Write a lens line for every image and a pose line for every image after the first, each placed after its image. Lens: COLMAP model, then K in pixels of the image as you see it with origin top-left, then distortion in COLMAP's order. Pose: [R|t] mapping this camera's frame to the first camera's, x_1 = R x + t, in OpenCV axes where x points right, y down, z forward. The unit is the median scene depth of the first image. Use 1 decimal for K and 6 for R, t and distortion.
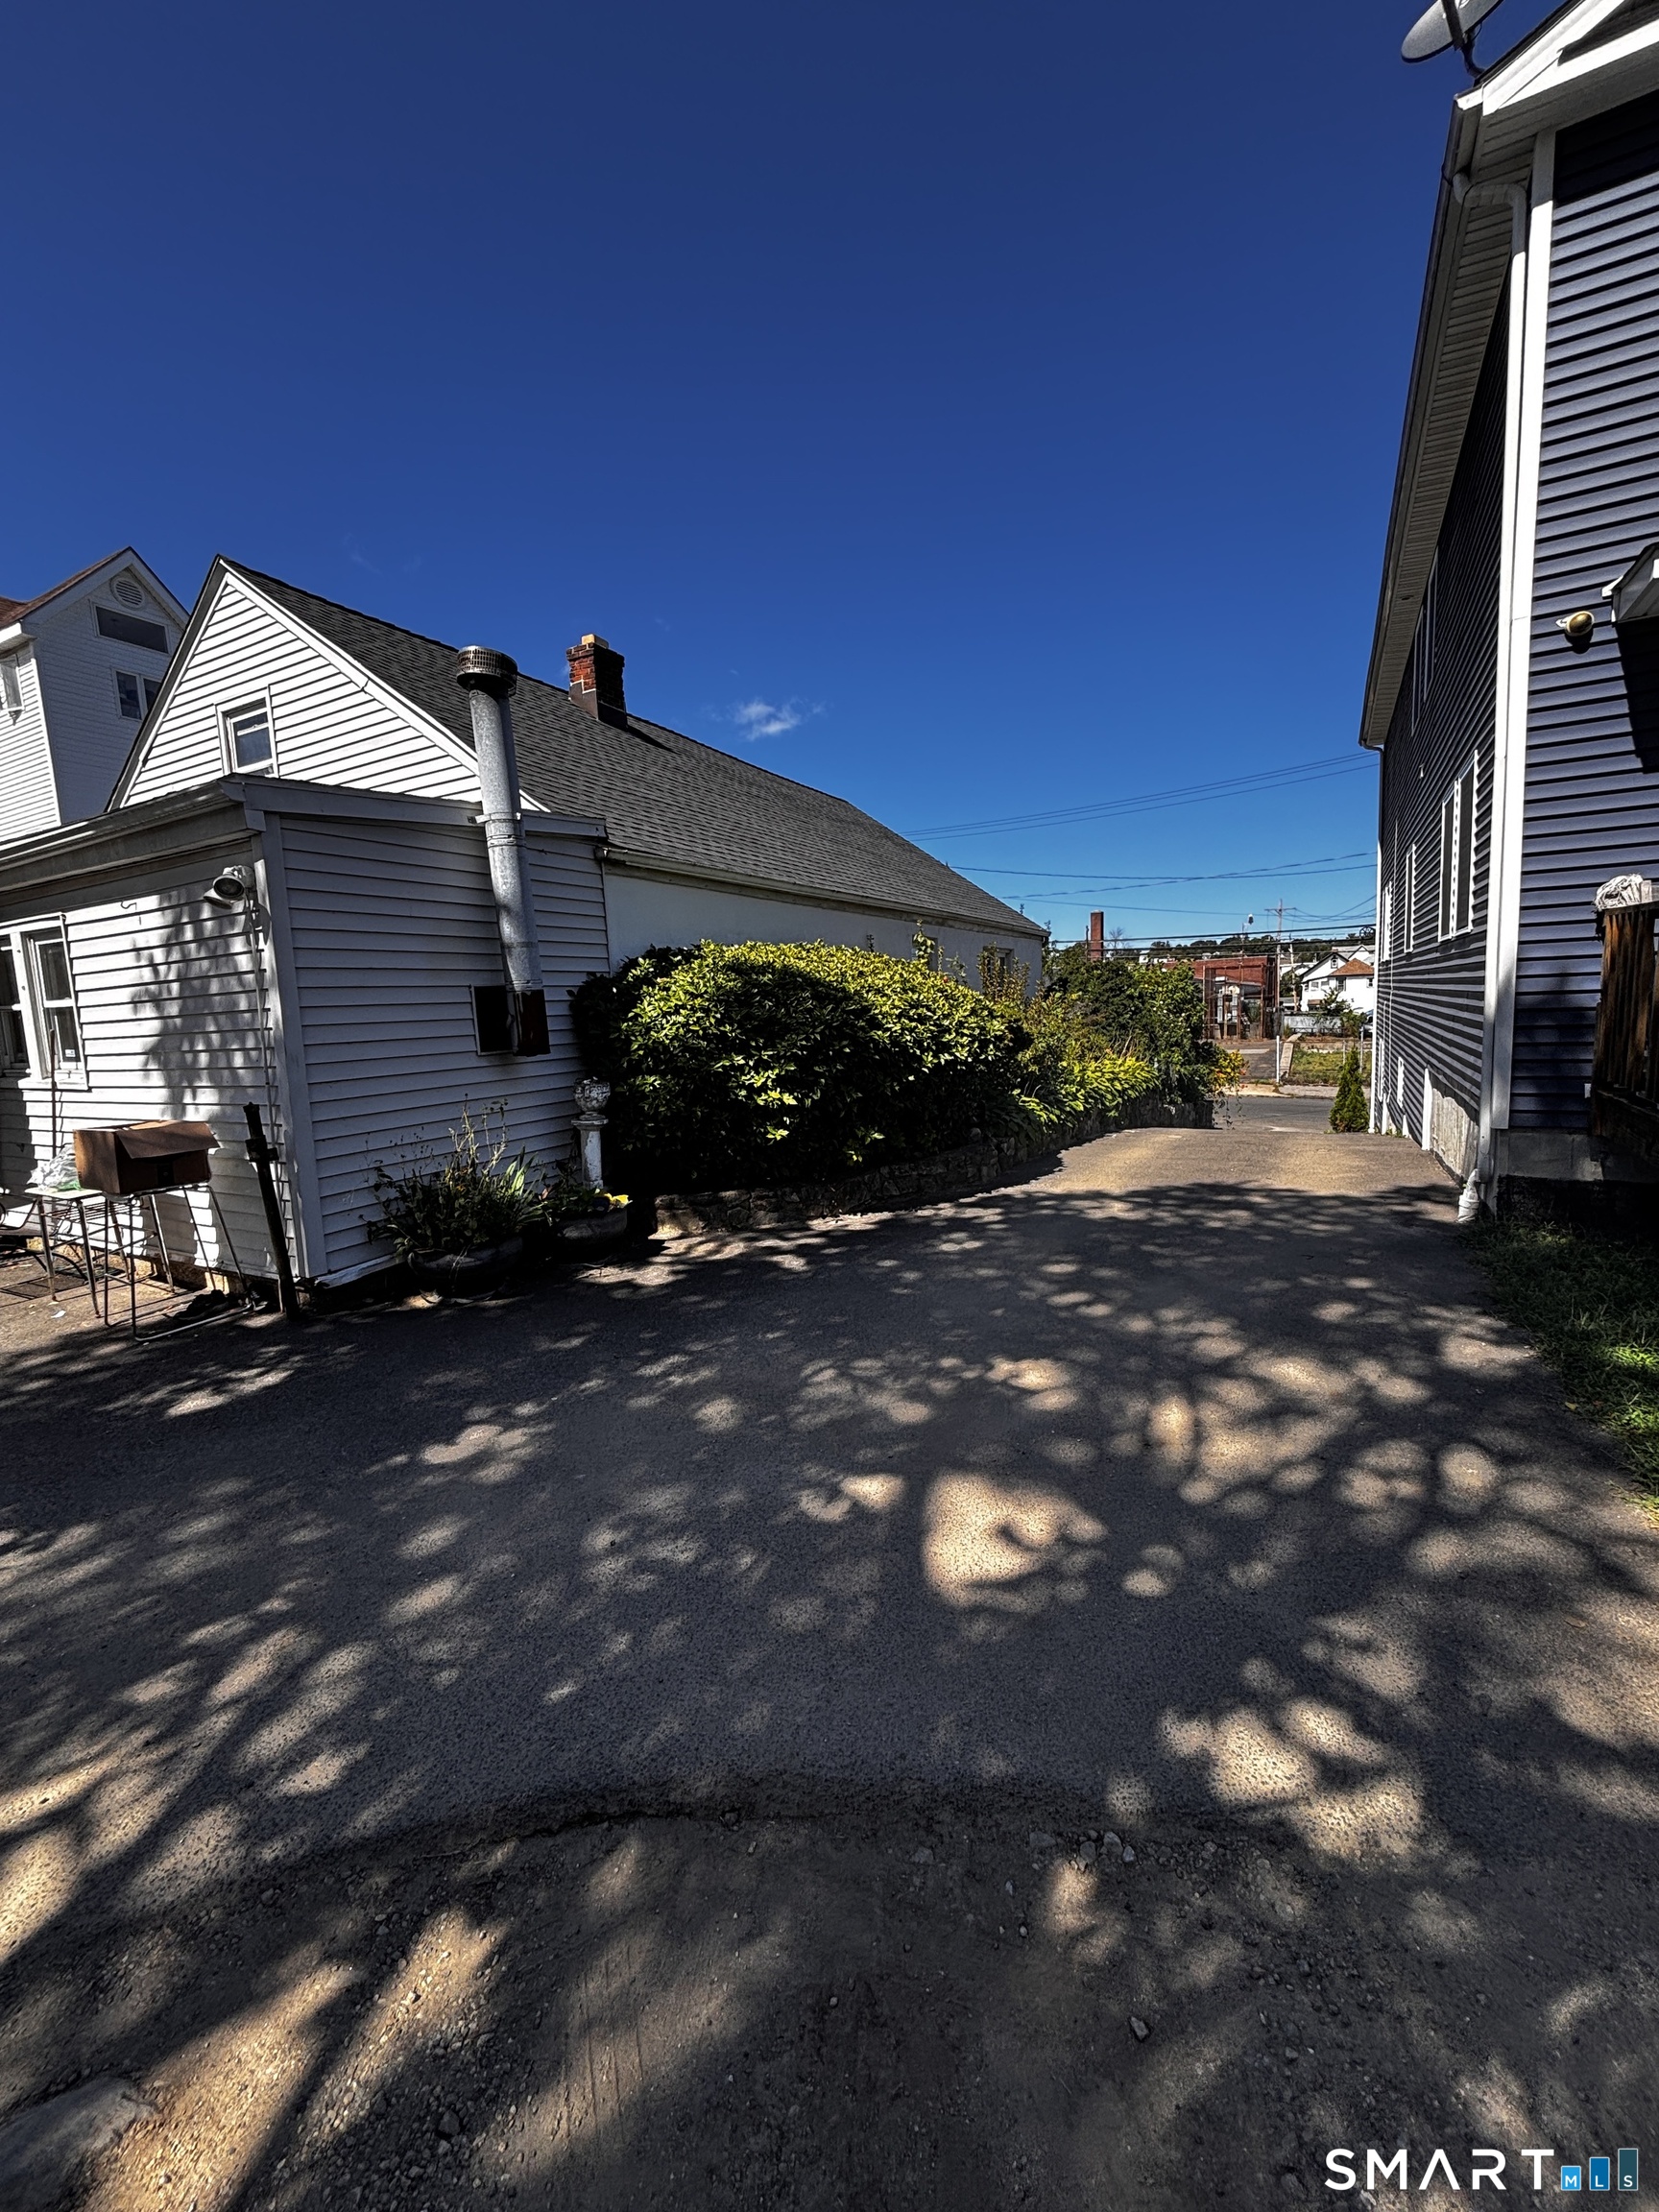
lens RADIAL K [[876.6, 0, 840.6], [0, 876.6, 1107.7], [0, 0, 1]] dist [-0.008722, 0.000047]
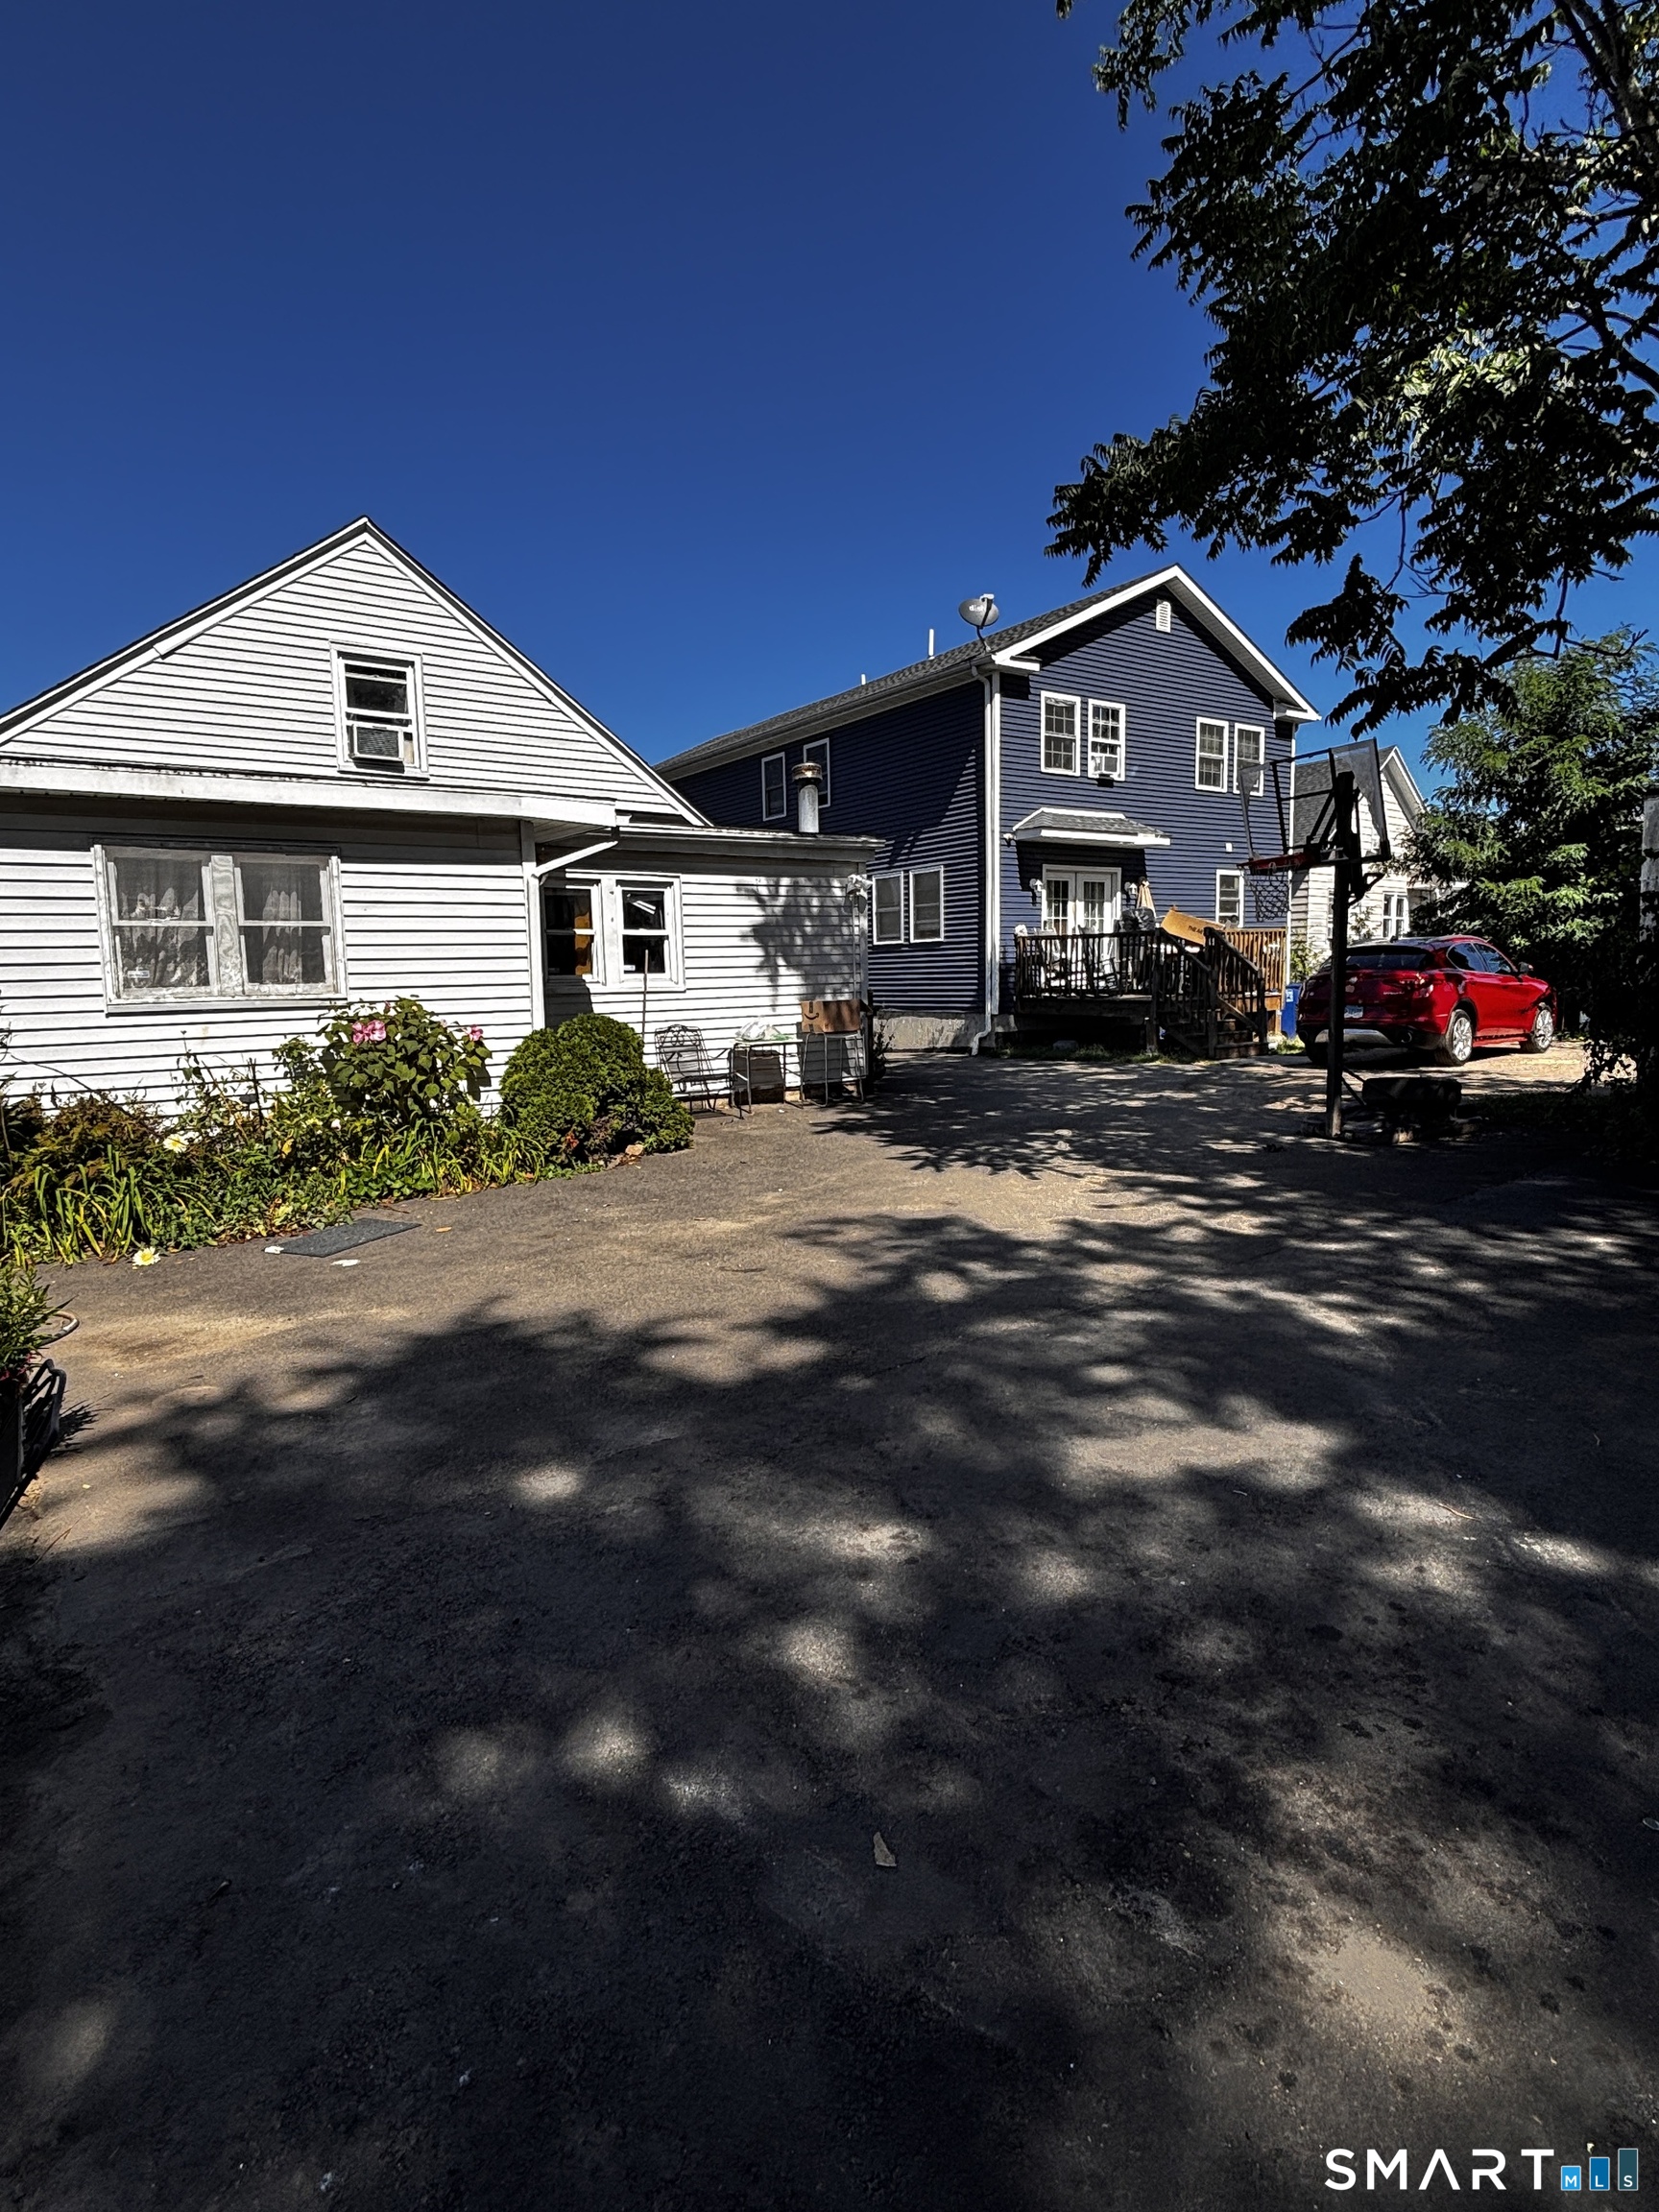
lens RADIAL K [[1183.4, 0, 829.5], [0, 1183.4, 1106.0], [0, 0, 1]] dist [0.040789, -0.102133]
pose [[0.434999, -0.065176, 0.898069, -1.900263], [0.108924, 0.993861, 0.019368, 0.120133], [-0.893818, 0.089396, 0.439428, -0.079964]]
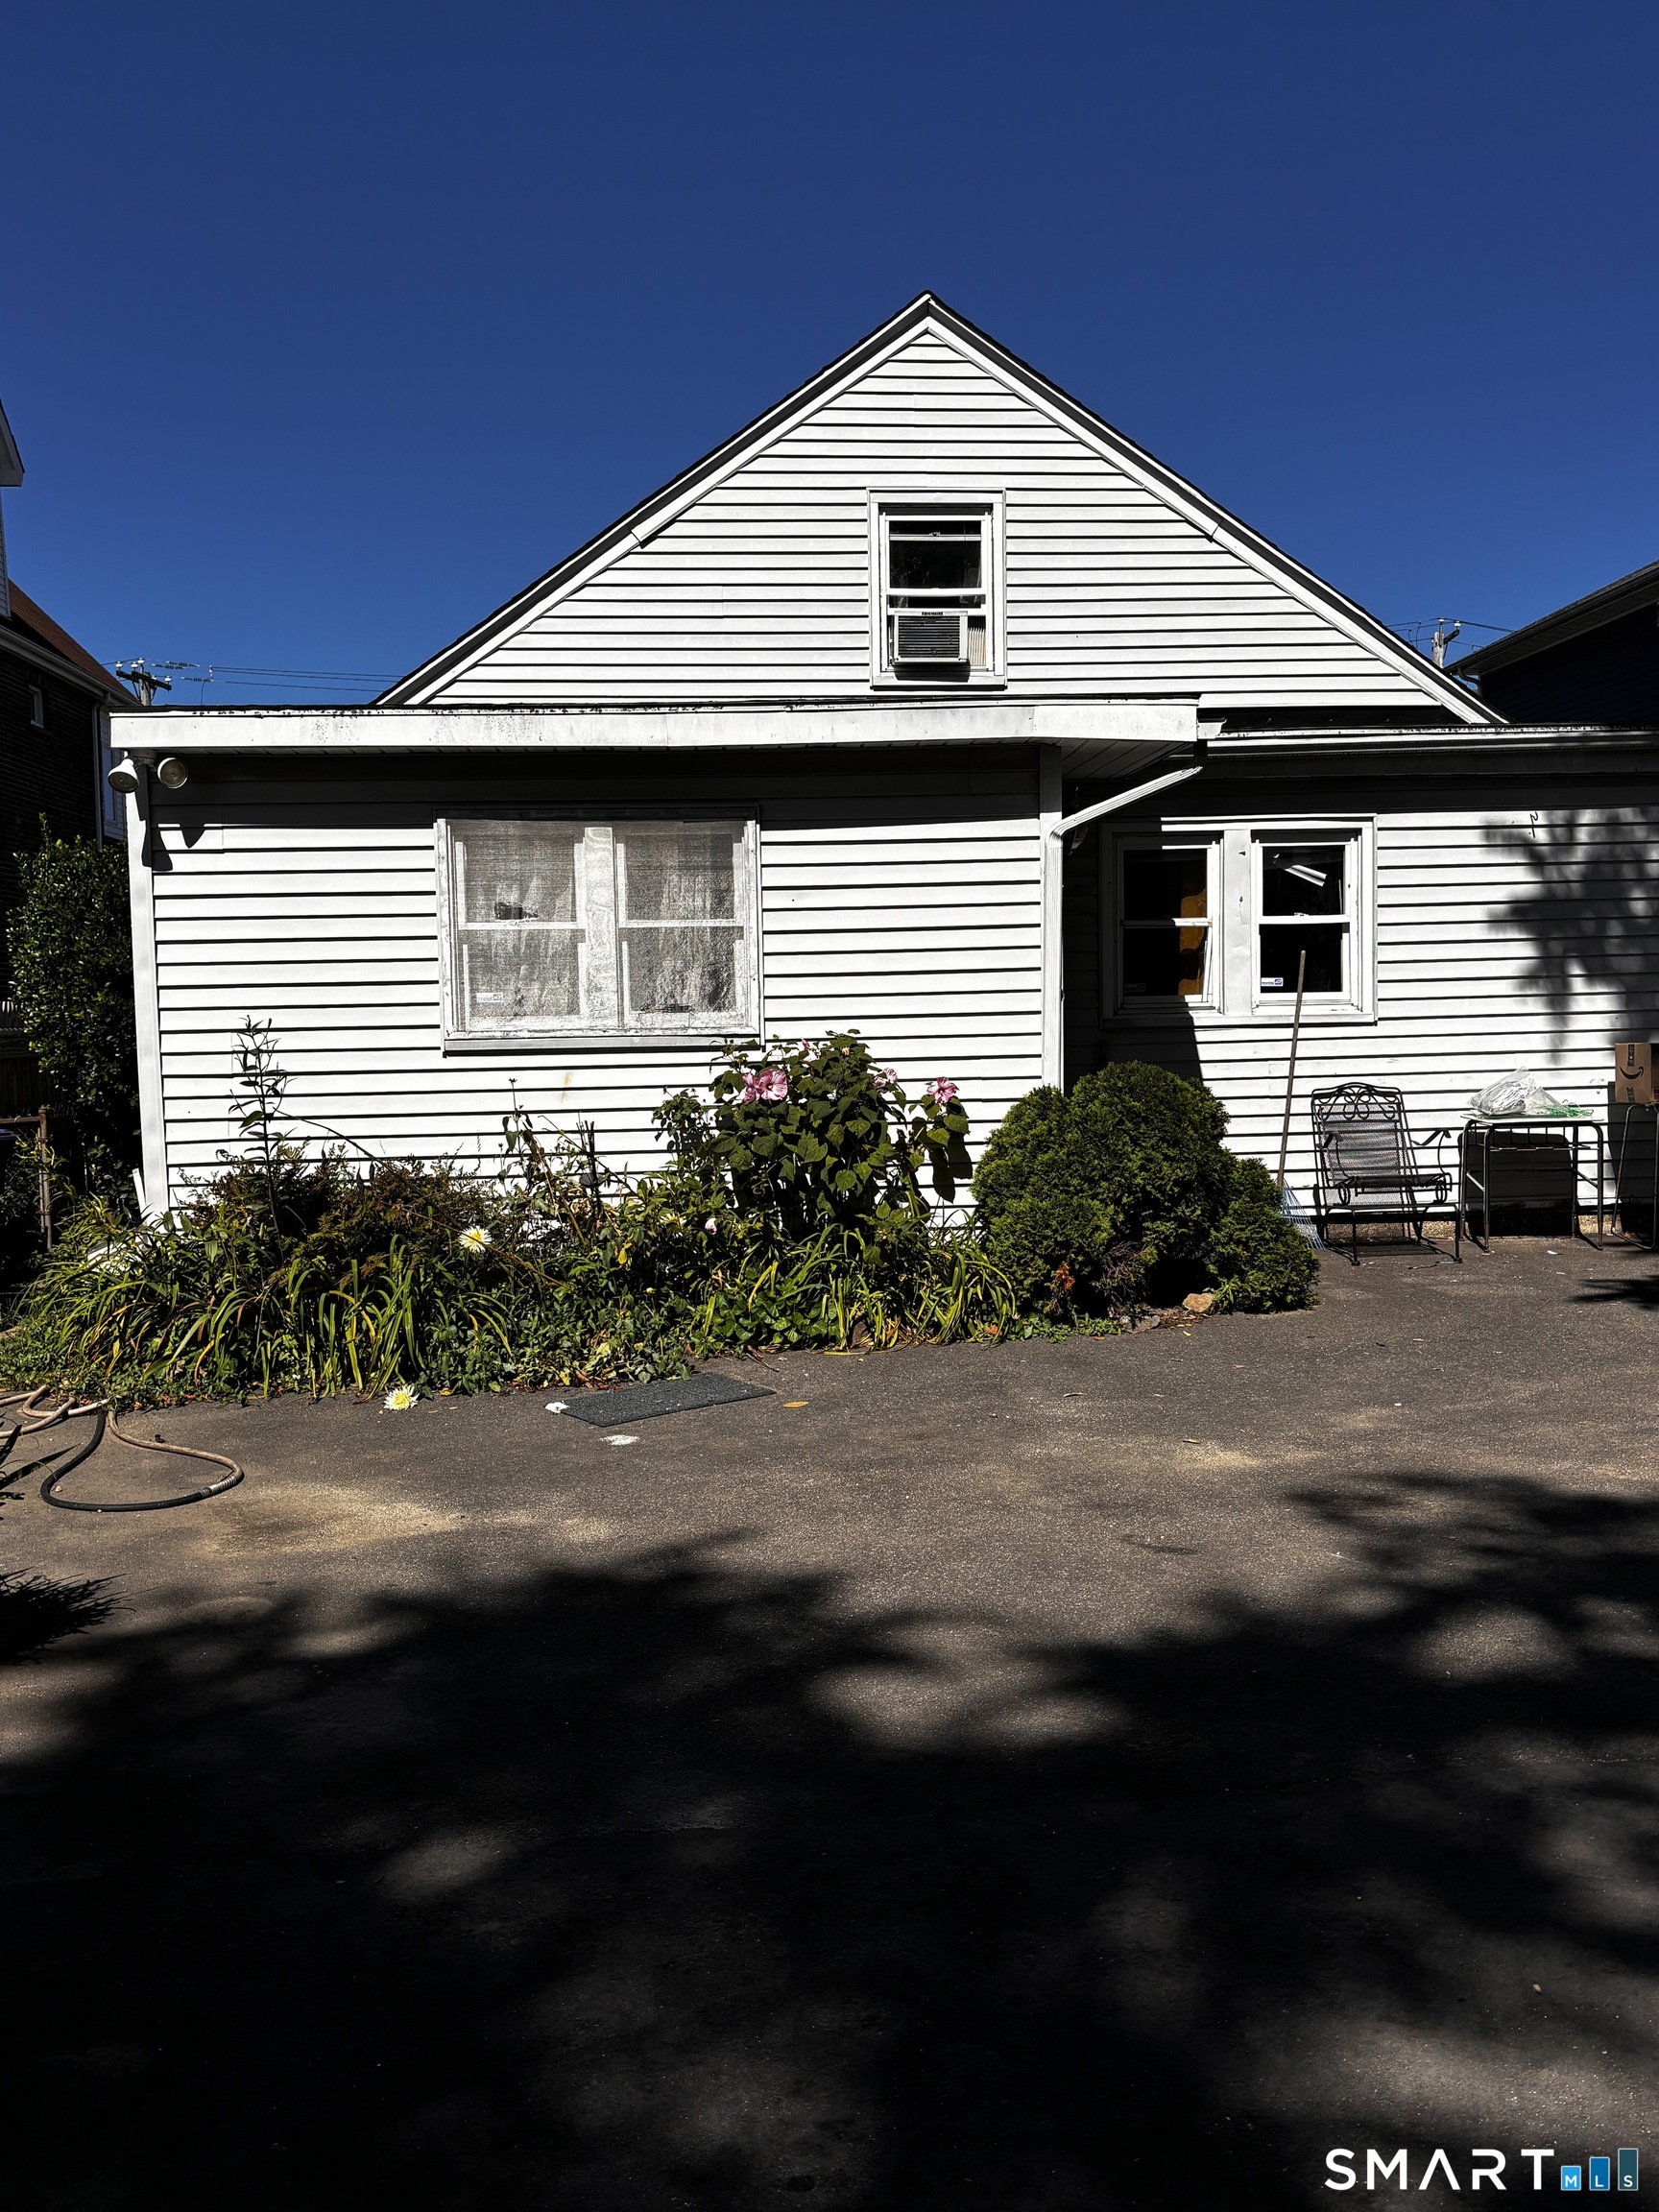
lens RADIAL K [[1938.5, 0, 829.5], [0, 1938.5, 1106.0], [0, 0, 1]] dist [0.204958, -0.790691]
pose [[0.856883, -0.000216, 0.515511, -1.658716], [0.045403, 0.996145, -0.075053, 0.128695], [-0.513507, 0.087718, 0.853590, -0.245308]]
